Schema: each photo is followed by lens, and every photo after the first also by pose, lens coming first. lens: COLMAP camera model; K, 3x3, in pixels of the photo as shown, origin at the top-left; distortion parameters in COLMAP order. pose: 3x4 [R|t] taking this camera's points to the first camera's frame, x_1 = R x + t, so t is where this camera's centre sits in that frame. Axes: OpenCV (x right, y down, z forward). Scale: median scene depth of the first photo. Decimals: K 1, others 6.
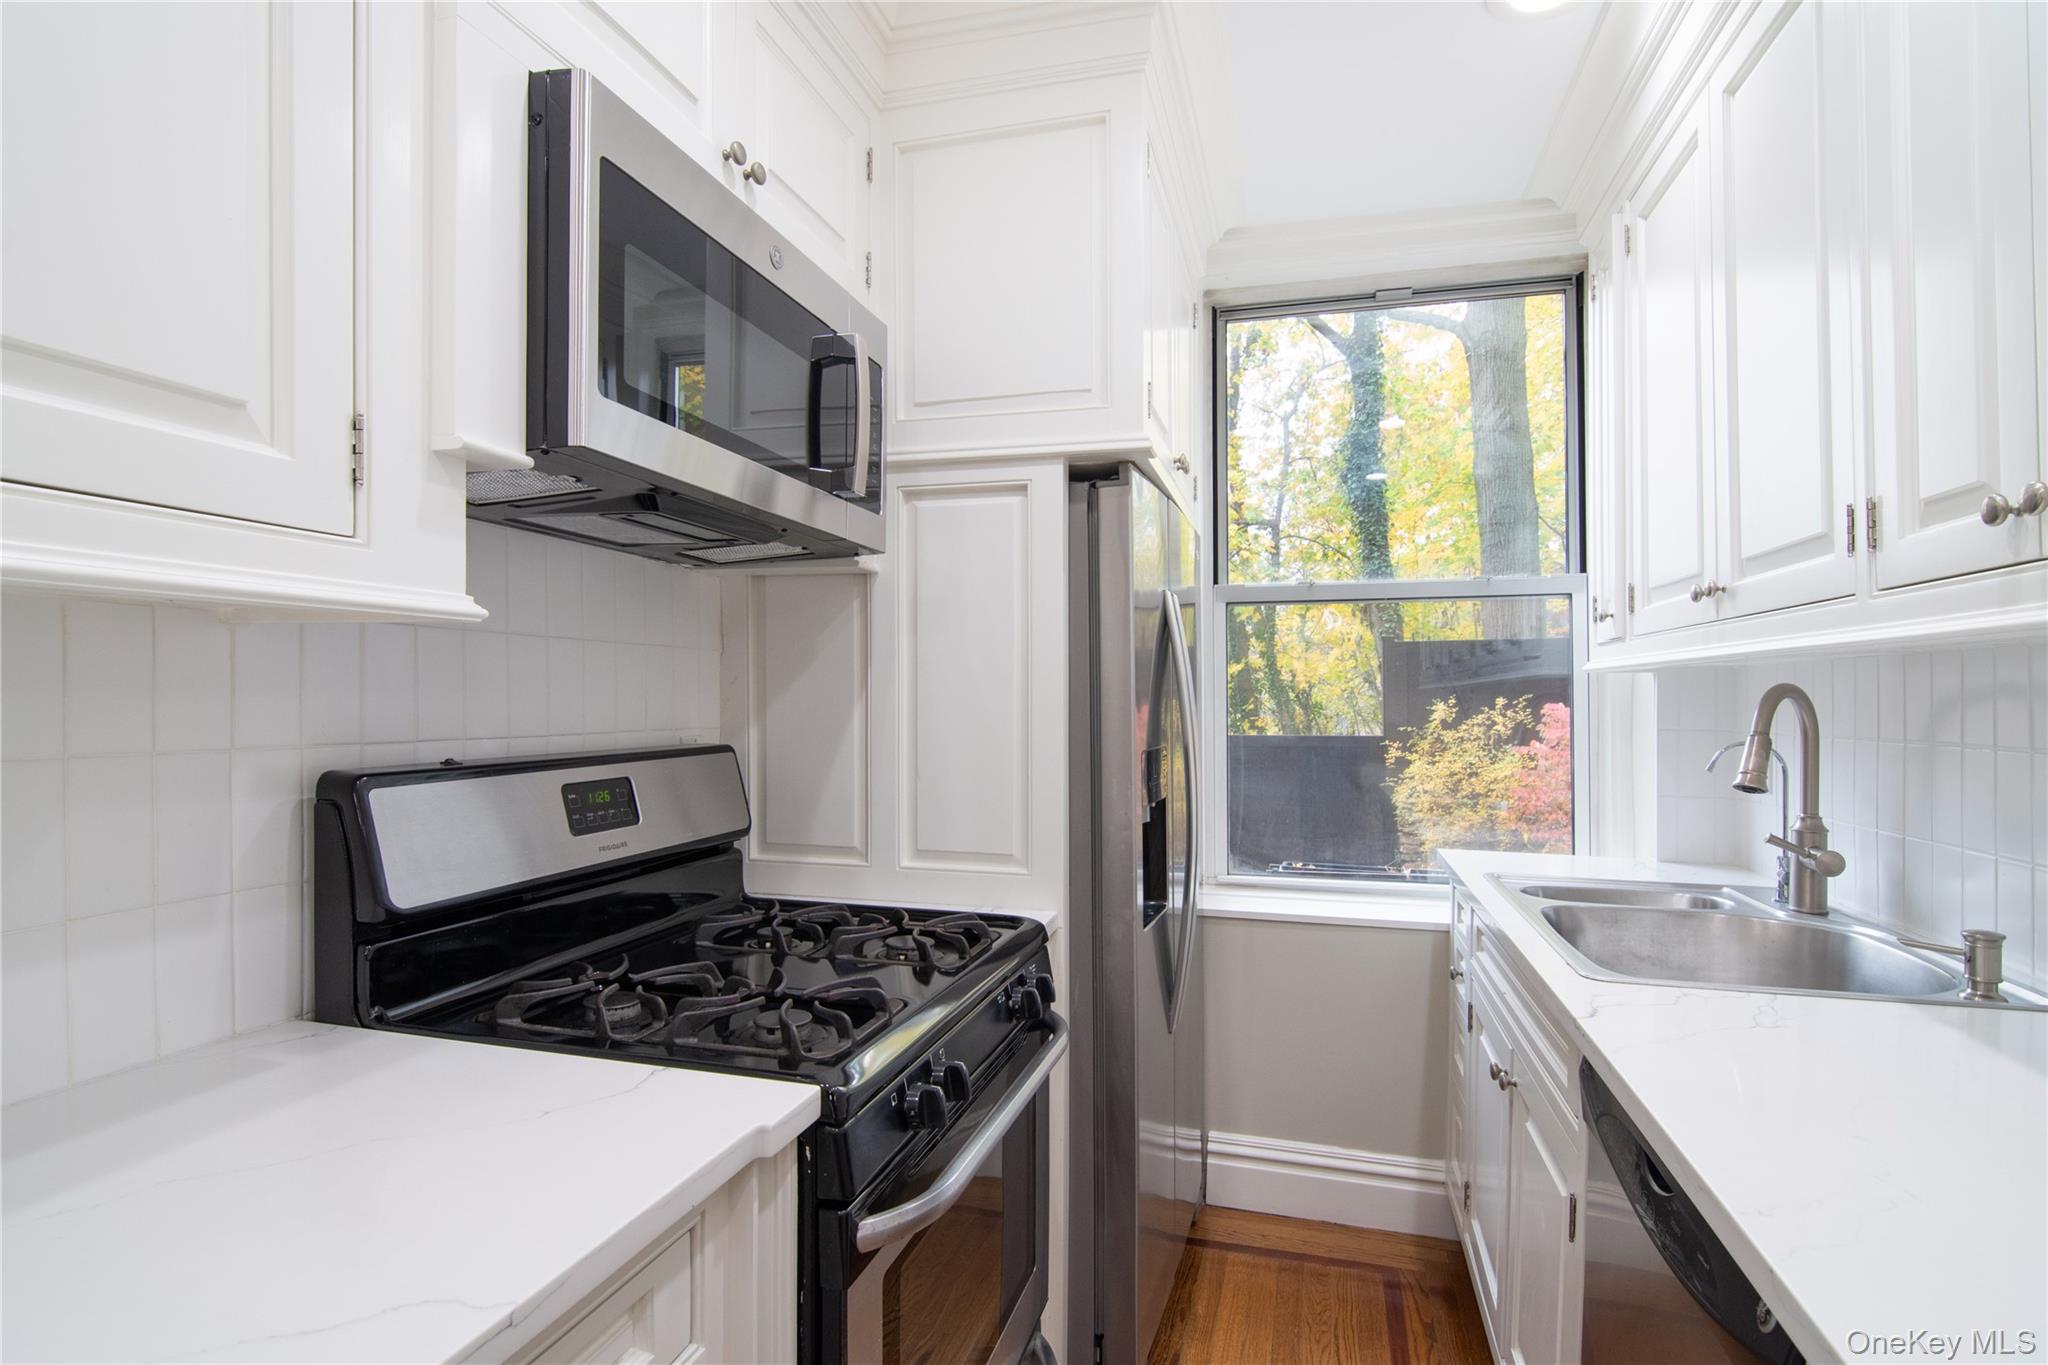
lens RADIAL K [[1038.2, 0, 1013.2], [0, 1038.2, 695.2], [0, 0, 1]] dist [0.004854, -0.012692]
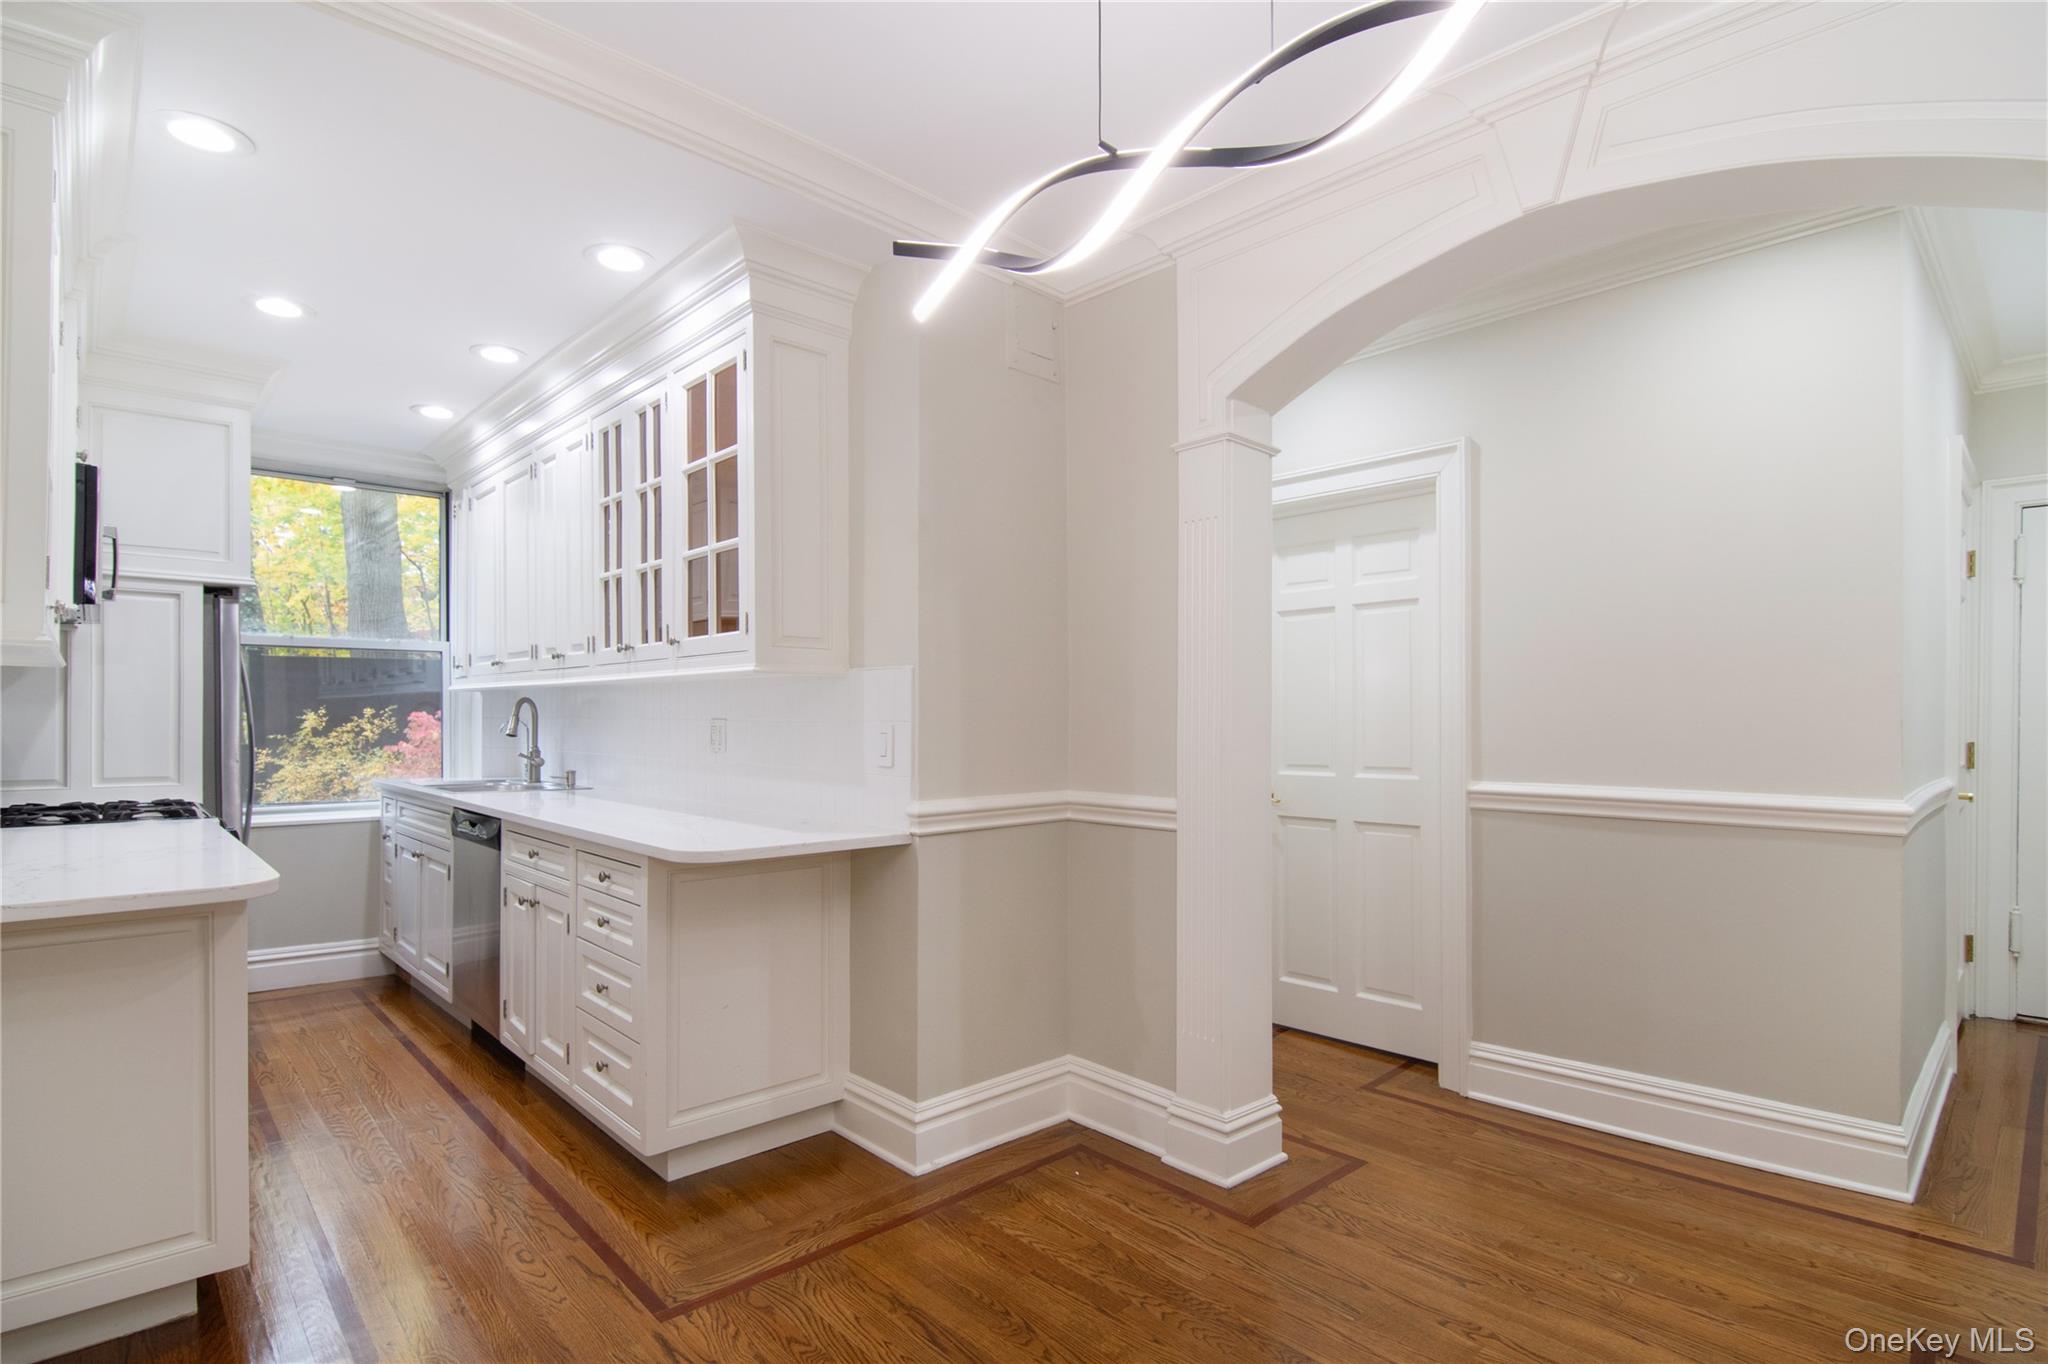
lens RADIAL K [[1038.2, 0, 1019.1], [0, 1038.2, 700.5], [0, 0, 1]] dist [0.004854, -0.012692]
pose [[0.527872, 0.009007, 0.849276, -0.825349], [-0.001886, 0.999954, -0.009432, 0.021565], [-0.849322, 0.003377, 0.527865, -1.438709]]
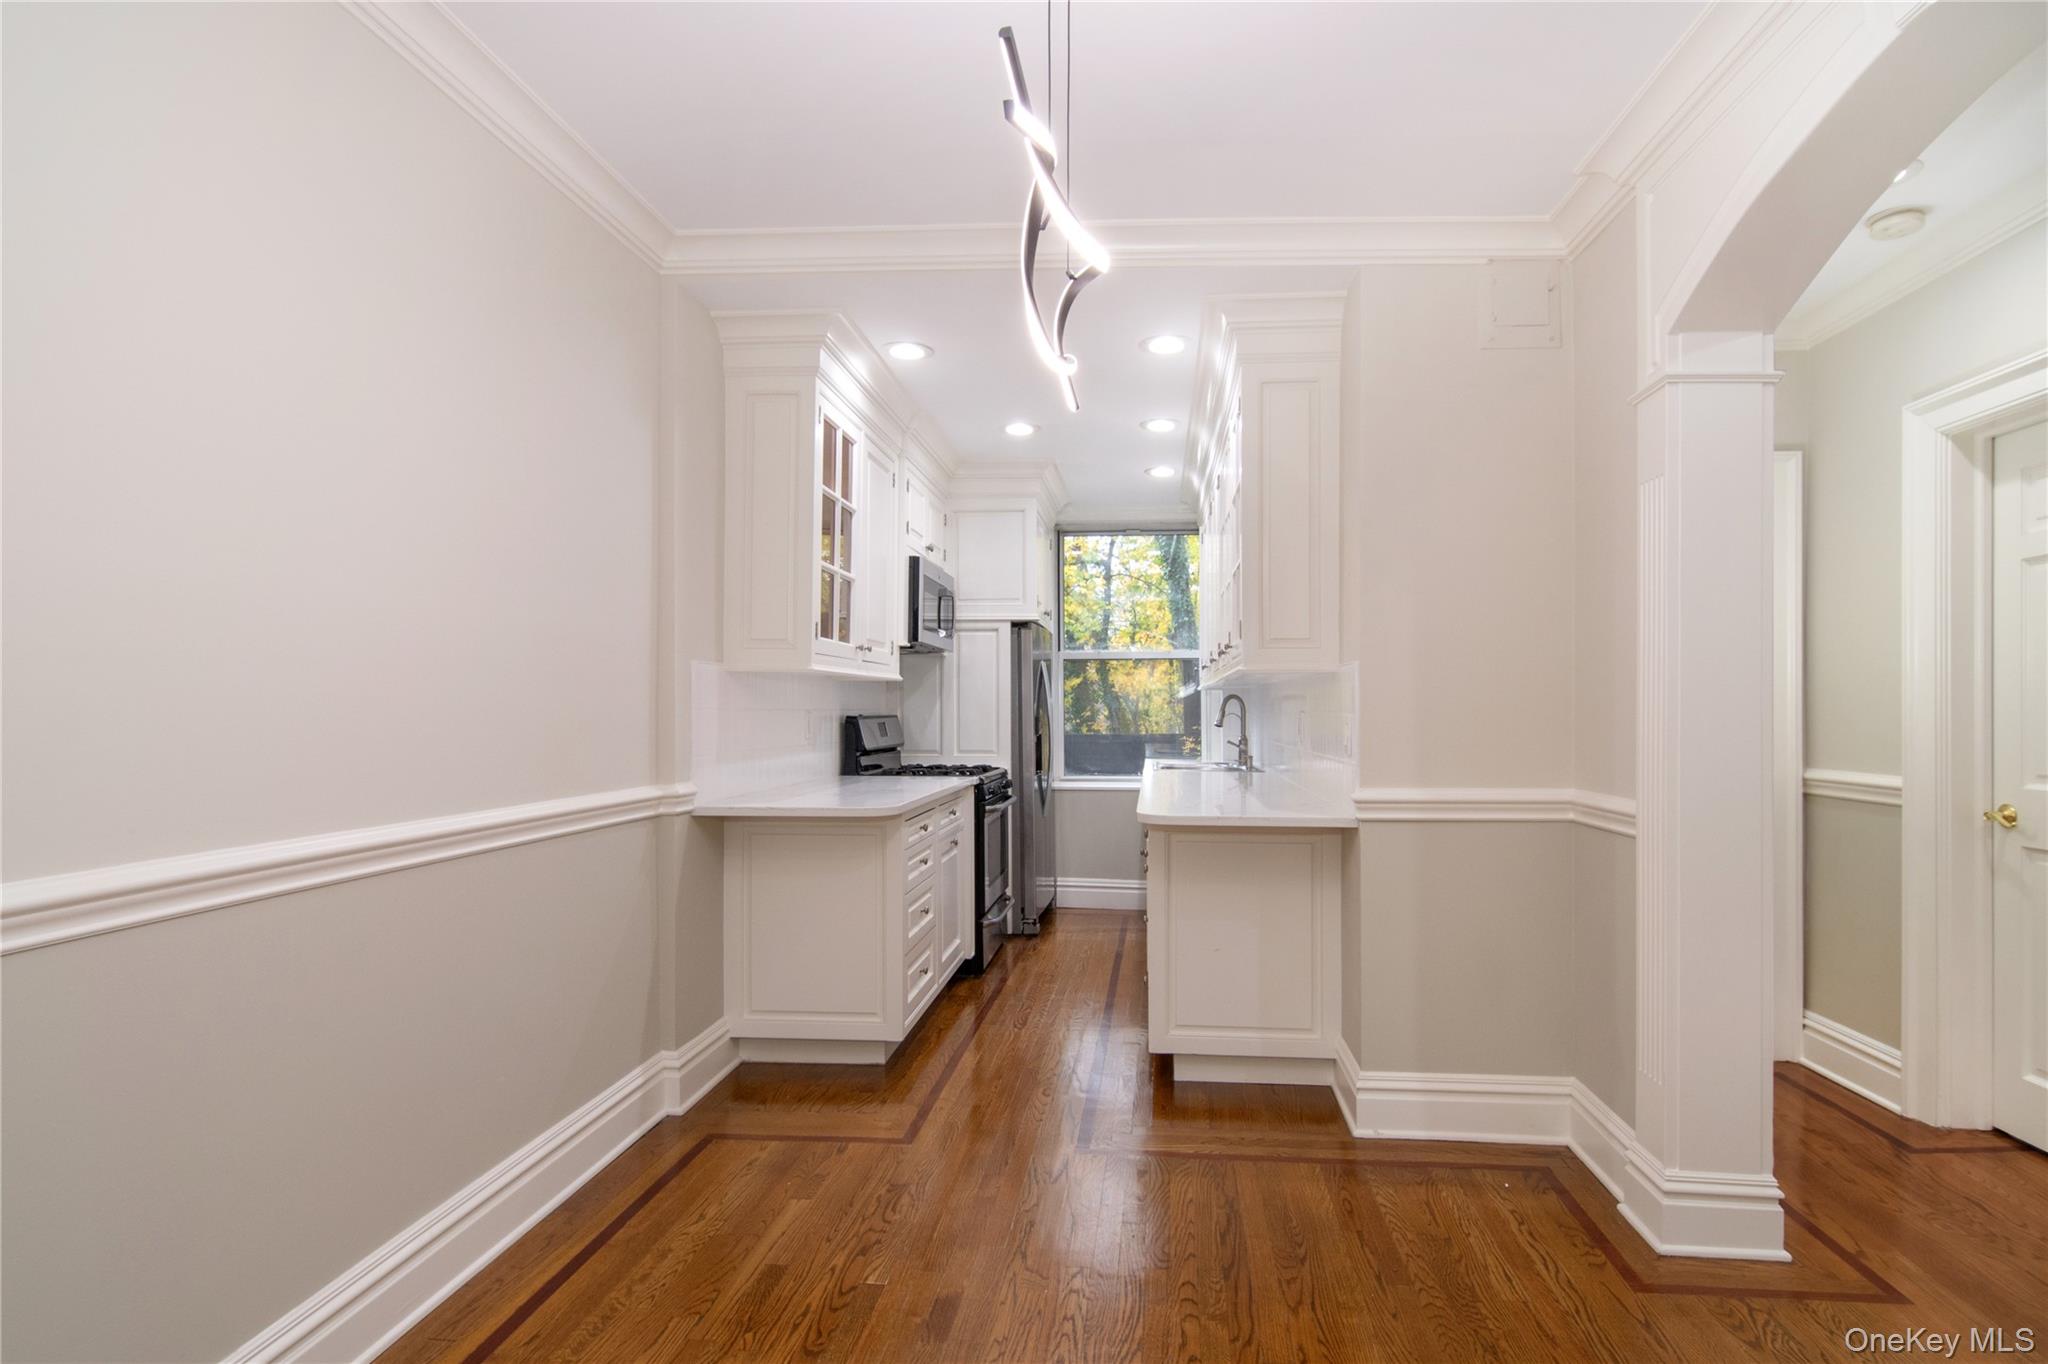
lens RADIAL K [[1038.2, 0, 1050.5], [0, 1038.2, 710.0], [0, 0, 1]] dist [0.004854, -0.012692]
pose [[0.983460, -0.003116, 0.181098, -0.383845], [0.002476, 0.999990, 0.003758, 0.025601], [-0.181108, -0.003247, 0.983458, -2.009841]]
